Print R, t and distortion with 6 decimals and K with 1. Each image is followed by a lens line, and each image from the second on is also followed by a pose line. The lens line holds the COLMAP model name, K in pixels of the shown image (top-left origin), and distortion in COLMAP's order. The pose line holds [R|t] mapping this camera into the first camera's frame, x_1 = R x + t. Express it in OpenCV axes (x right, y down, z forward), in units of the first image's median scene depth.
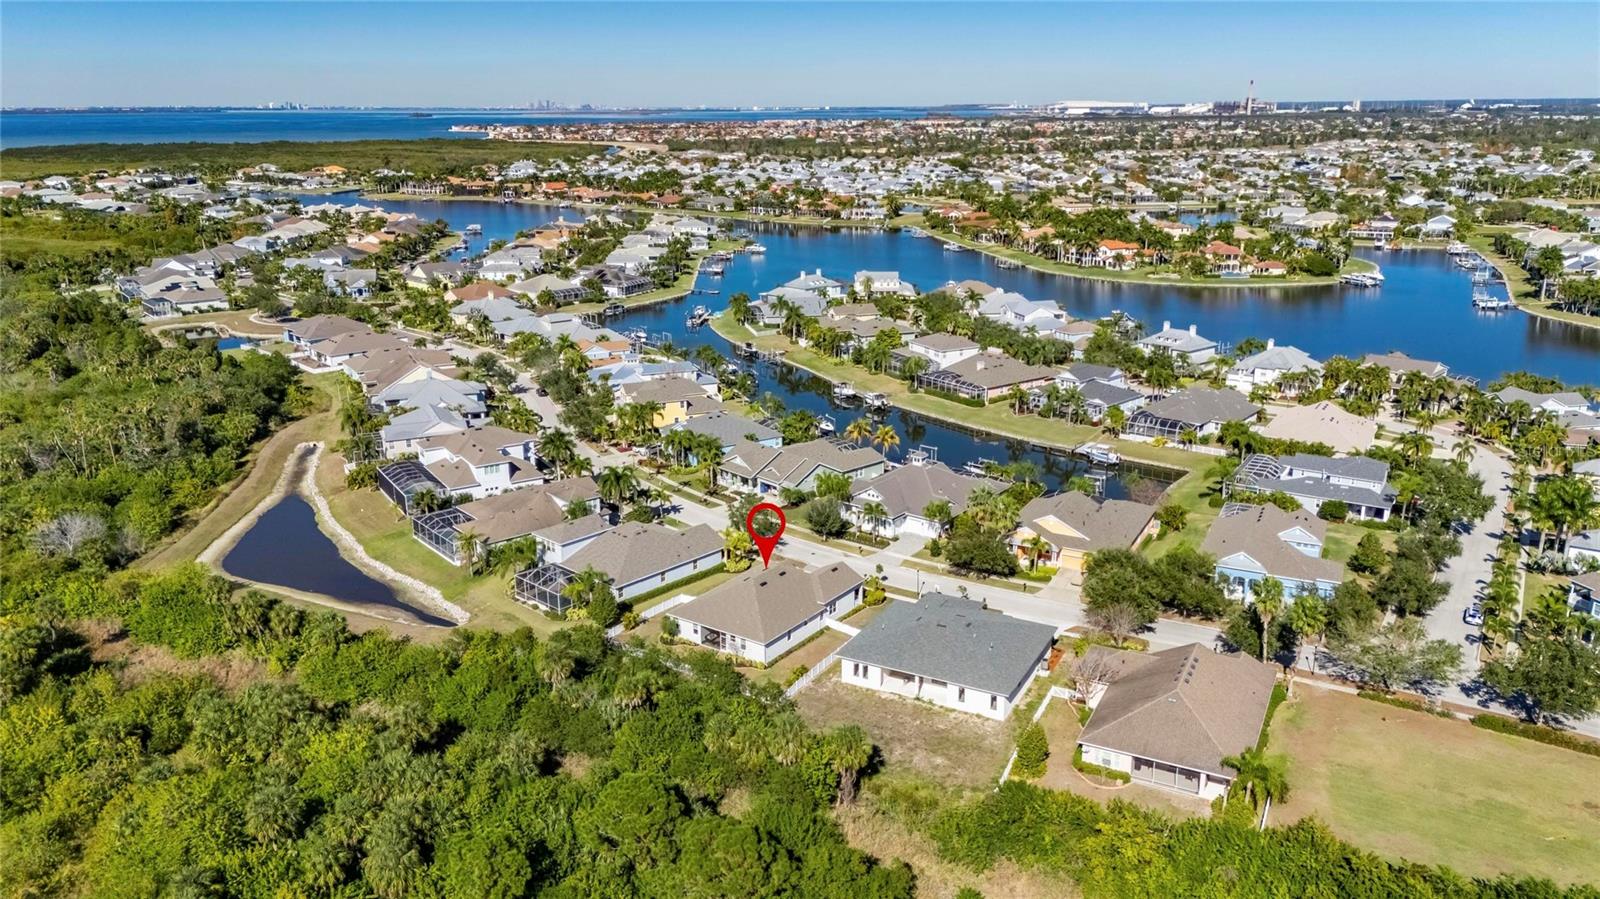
lens RADIAL K [[1156.3, 0, 810.2], [0, 1156.3, 446.7], [0, 0, 1]] dist [0.094266, -0.114324]
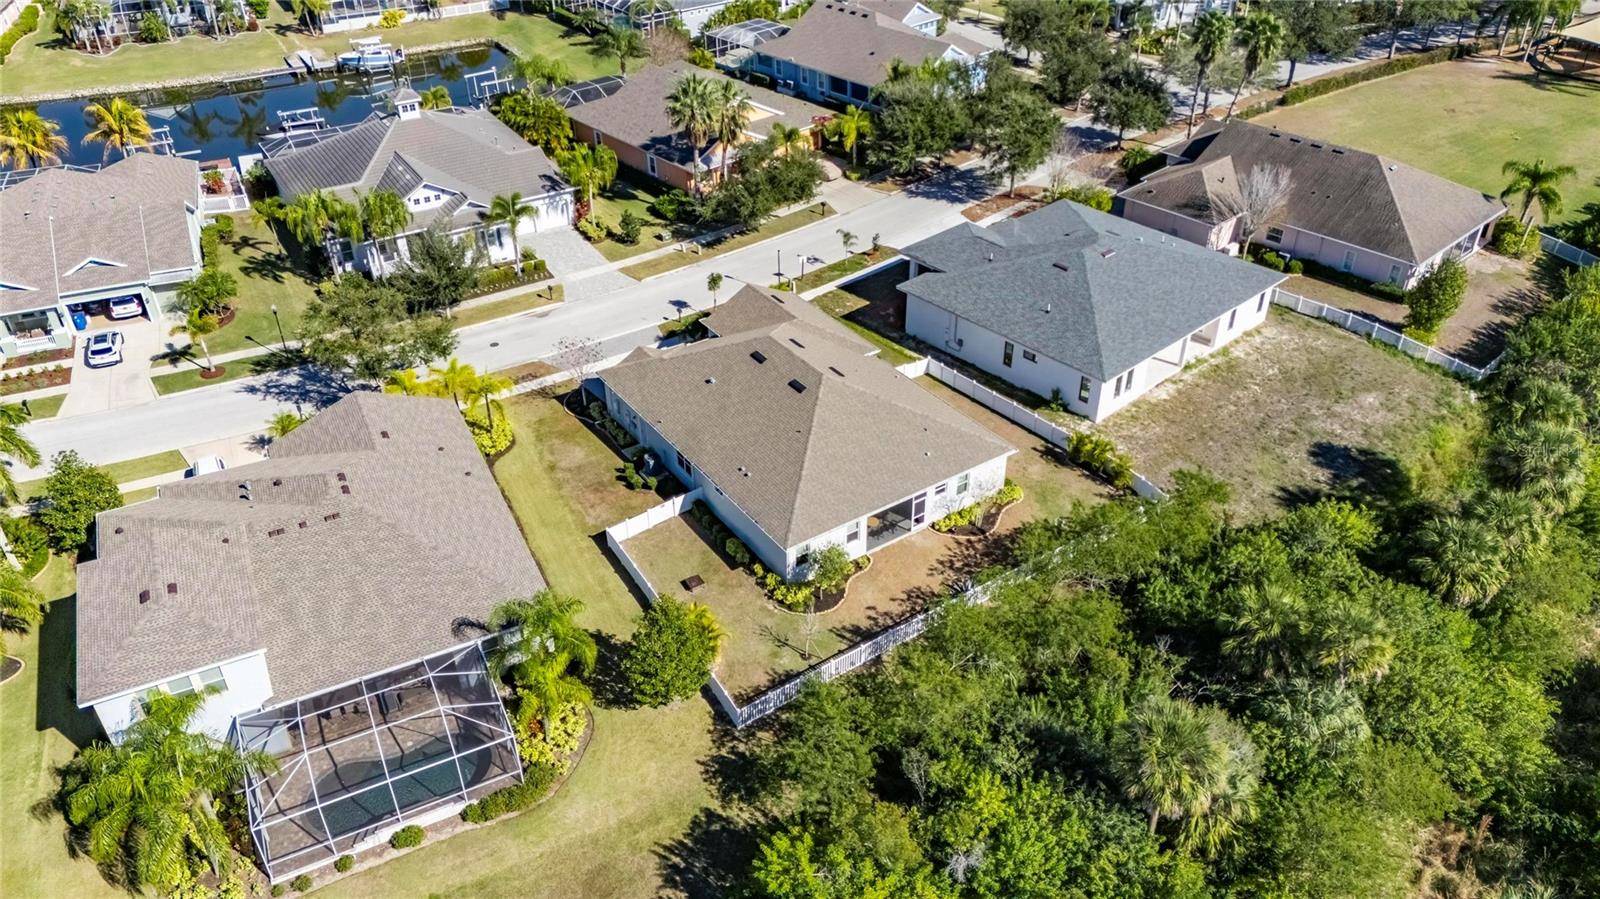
lens RADIAL K [[1159.3, 0, 809.4], [0, 1159.3, 457.9], [0, 0, 1]] dist [0.073149, -0.065127]
pose [[0.346214, -0.533848, 0.771455, -0.300286], [0.266410, 0.844403, 0.464768, -0.047003], [-0.899534, 0.044614, 0.434567, 0.602584]]
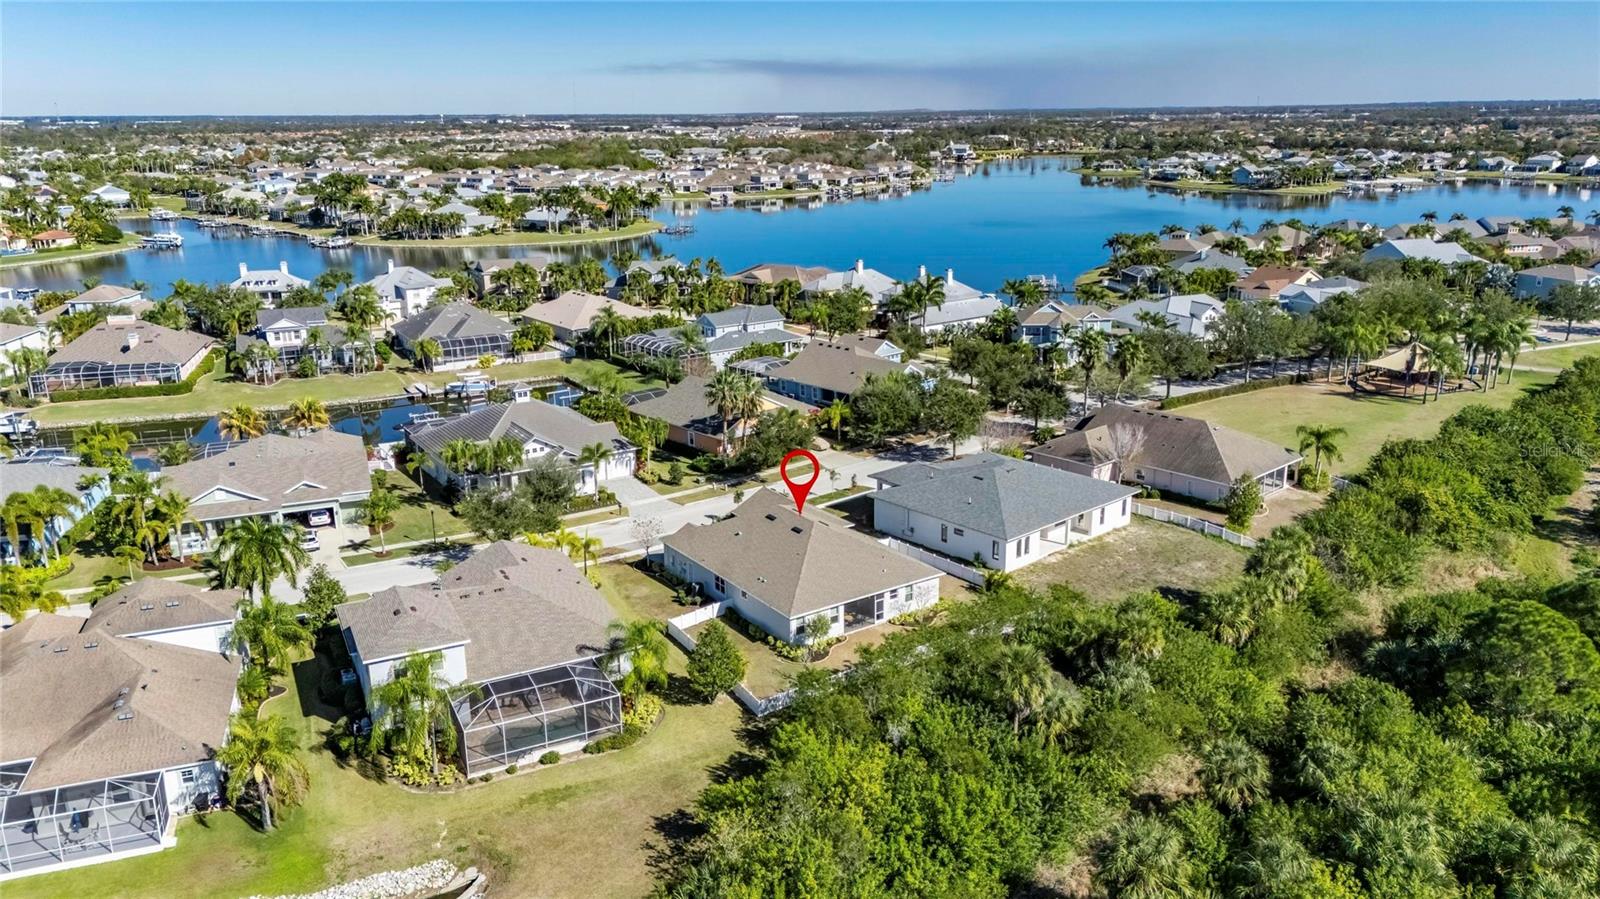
lens RADIAL K [[1159.3, 0, 809.4], [0, 1159.3, 457.9], [0, 0, 1]] dist [0.073149, -0.065127]
pose [[0.344664, -0.263369, 0.901023, -0.469735], [0.268406, 0.947414, 0.174257, -0.026822], [-0.899536, 0.181780, 0.397230, 0.542002]]
